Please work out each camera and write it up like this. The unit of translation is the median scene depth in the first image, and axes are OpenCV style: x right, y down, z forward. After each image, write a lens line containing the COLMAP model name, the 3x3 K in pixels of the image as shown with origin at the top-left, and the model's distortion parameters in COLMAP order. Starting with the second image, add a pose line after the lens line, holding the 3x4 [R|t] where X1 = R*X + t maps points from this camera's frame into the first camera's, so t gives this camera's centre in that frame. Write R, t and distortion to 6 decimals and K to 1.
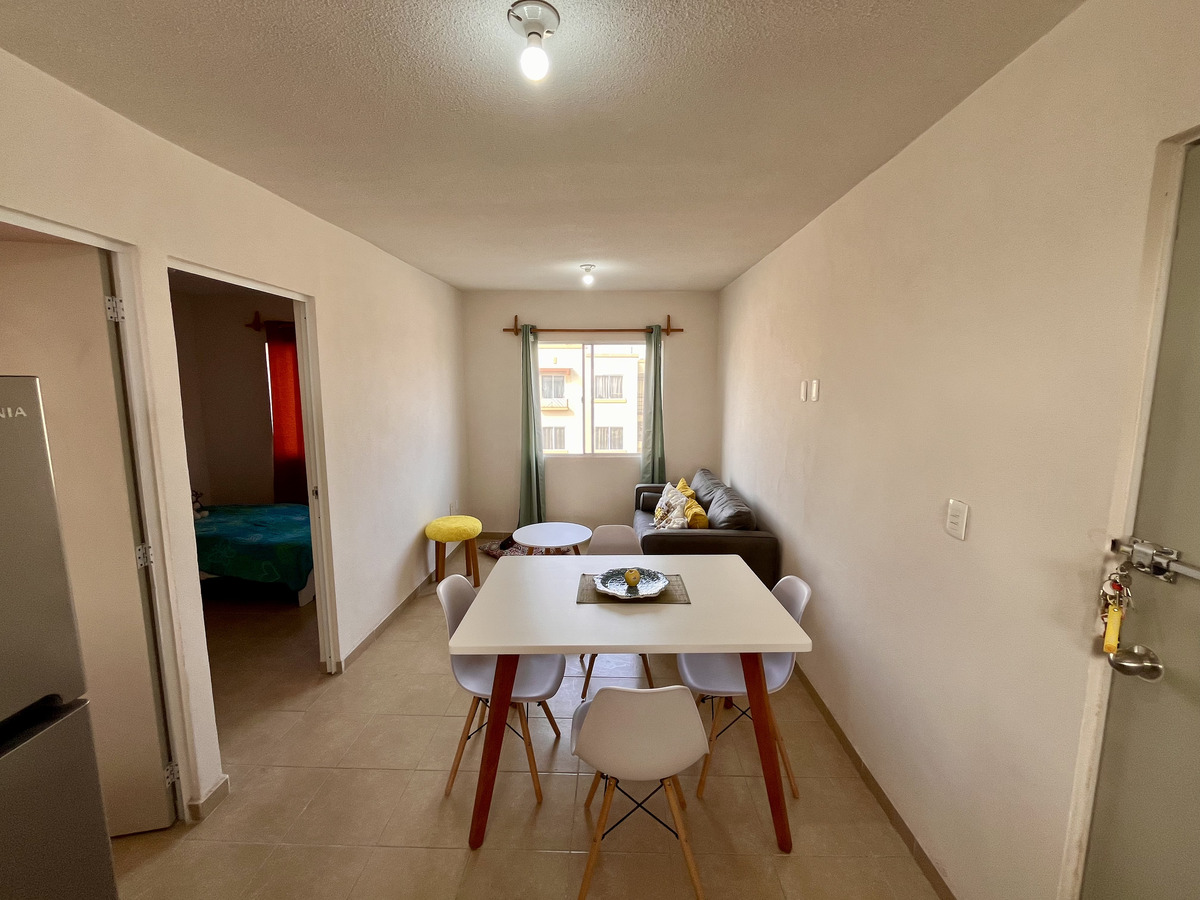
lens RADIAL K [[486.6, 0, 603.1], [0, 486.6, 447.6], [0, 0, 1]] dist [-0.002632, -0.000723]
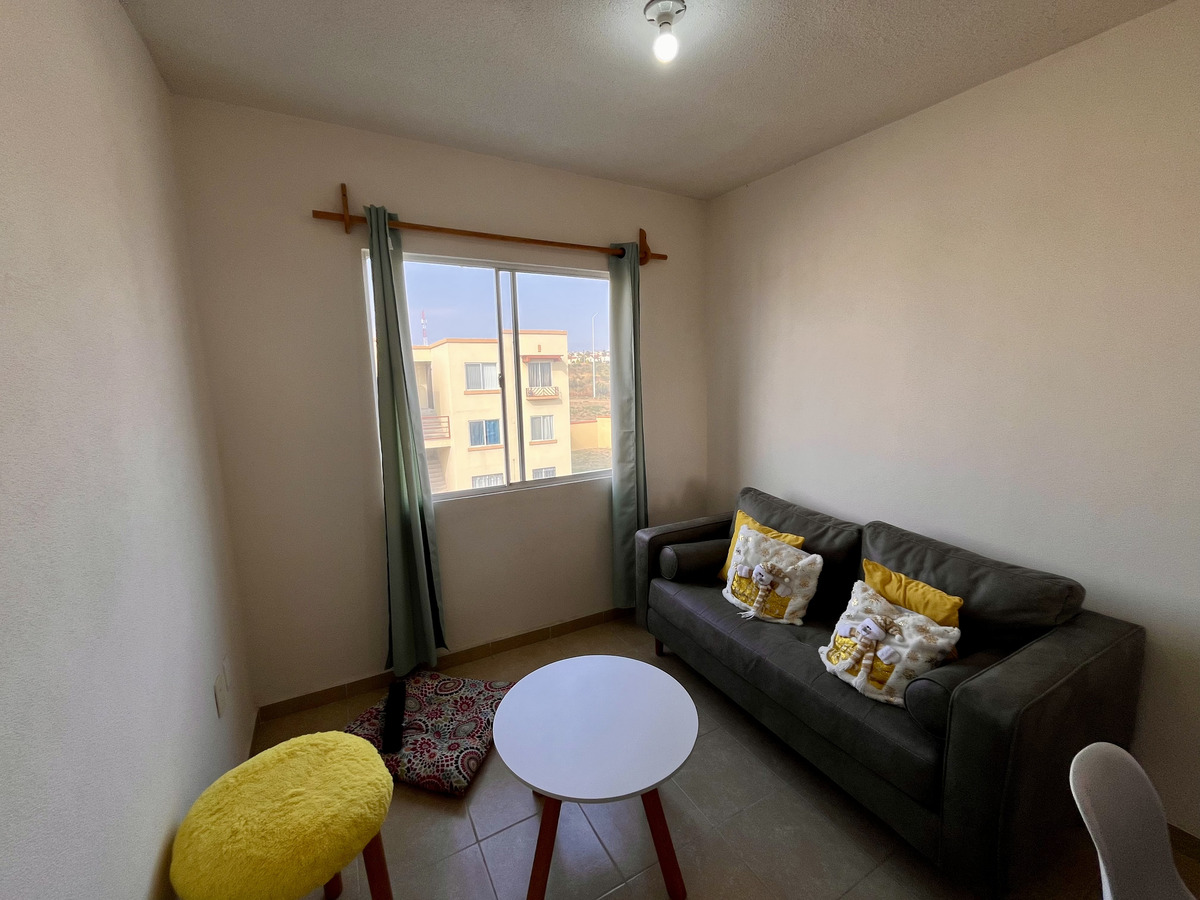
lens RADIAL K [[486.6, 0, 603.1], [0, 486.6, 447.6], [0, 0, 1]] dist [-0.002632, -0.000723]
pose [[0.859087, -0.094850, 0.502964, -0.230304], [0.086338, 0.995452, 0.040254, -0.042892], [-0.504495, 0.008843, 0.863369, 0.550109]]
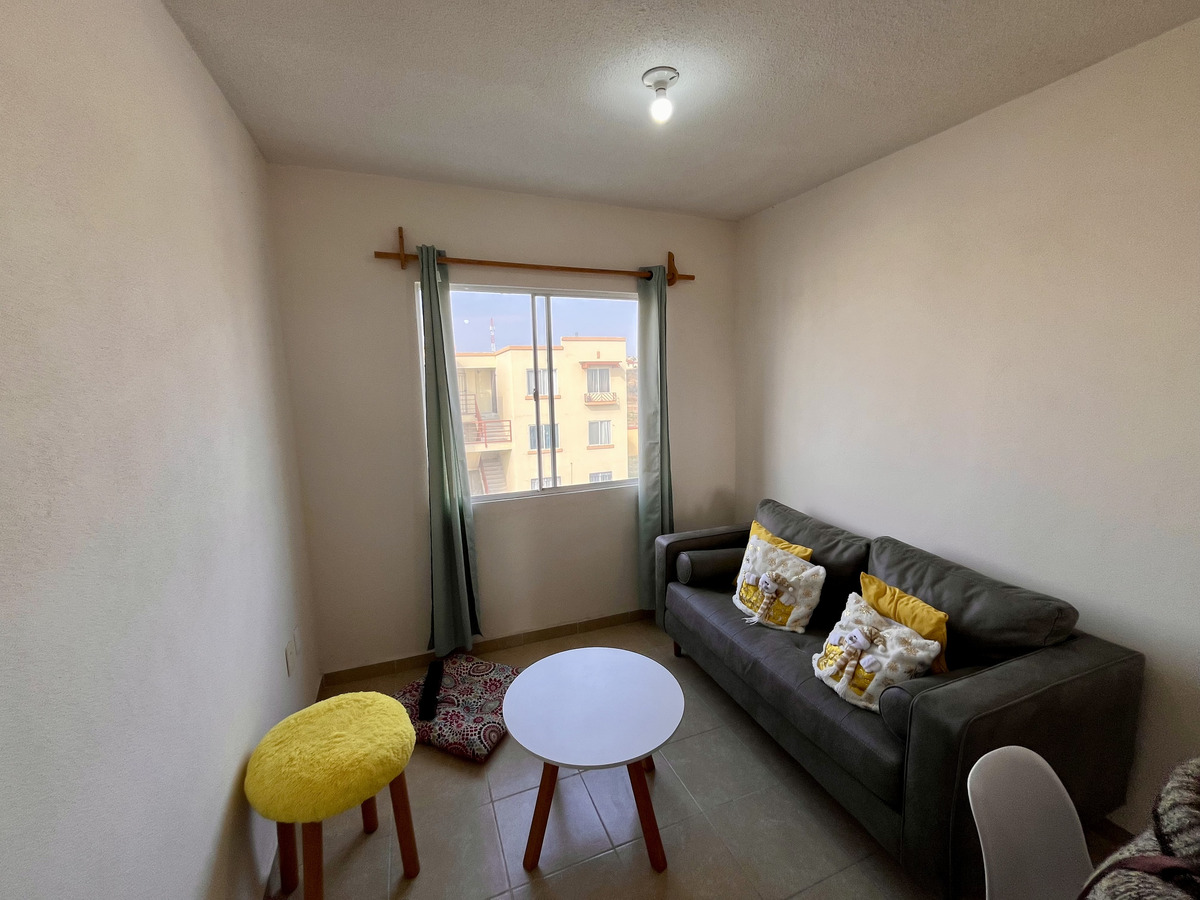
lens RADIAL K [[486.6, 0, 603.1], [0, 486.6, 447.6], [0, 0, 1]] dist [-0.002632, -0.000723]
pose [[0.916420, -0.073767, 0.393360, -0.211290], [0.071302, 0.997236, 0.020898, -0.047429], [-0.393814, 0.008896, 0.919147, 0.493615]]
